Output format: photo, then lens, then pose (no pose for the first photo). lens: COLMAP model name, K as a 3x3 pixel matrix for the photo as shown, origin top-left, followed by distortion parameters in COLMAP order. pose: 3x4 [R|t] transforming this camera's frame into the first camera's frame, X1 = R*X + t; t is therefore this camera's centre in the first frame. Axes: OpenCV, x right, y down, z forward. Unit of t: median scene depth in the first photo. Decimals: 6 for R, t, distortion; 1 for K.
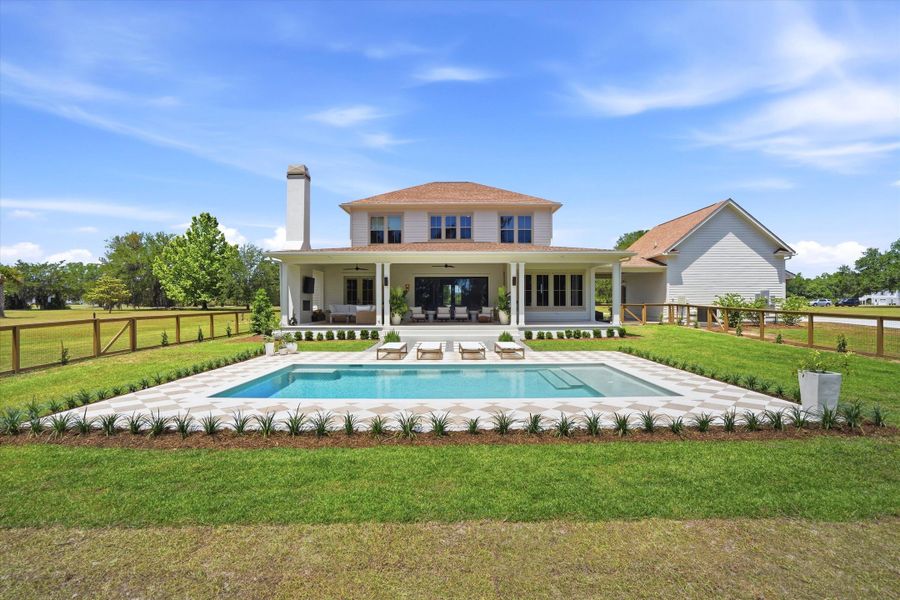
lens RADIAL K [[423.7, 0, 460.2], [0, 423.7, 299.3], [0, 0, 1]] dist [-0.003205, 0.000433]
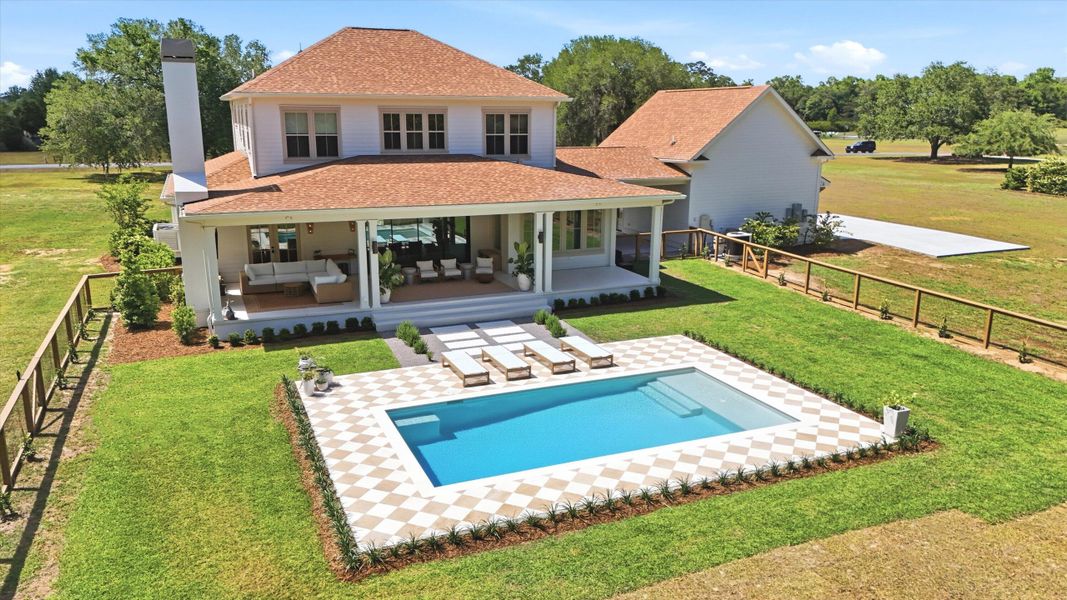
lens RADIAL K [[795.2, 0, 512.3], [0, 795.2, 303.6], [0, 0, 1]] dist [0.125231, -0.001030]
pose [[0.936655, -0.080951, 0.340770, -0.357161], [-0.003269, 0.970863, 0.239615, -0.229248], [-0.350238, -0.225550, 0.909099, -0.272058]]
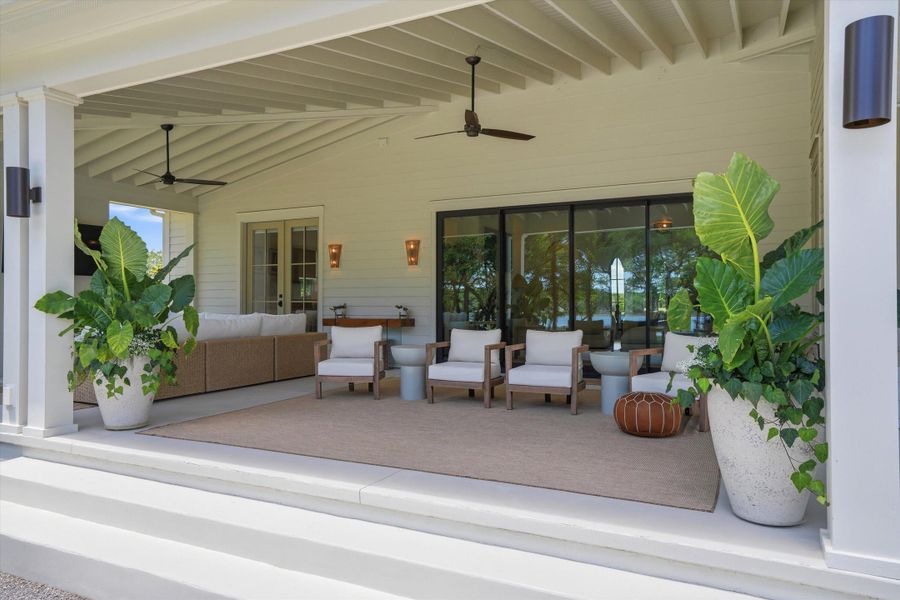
lens RADIAL K [[620.2, 0, 450.0], [0, 620.2, 300.0], [0, 0, 1]] dist [-0.002014, 0.000134]
pose [[0.885214, 0.001438, -0.465181, 0.092949], [0.003996, 0.999935, 0.010696, -0.000335], [0.465167, -0.011327, 0.885151, 0.712666]]
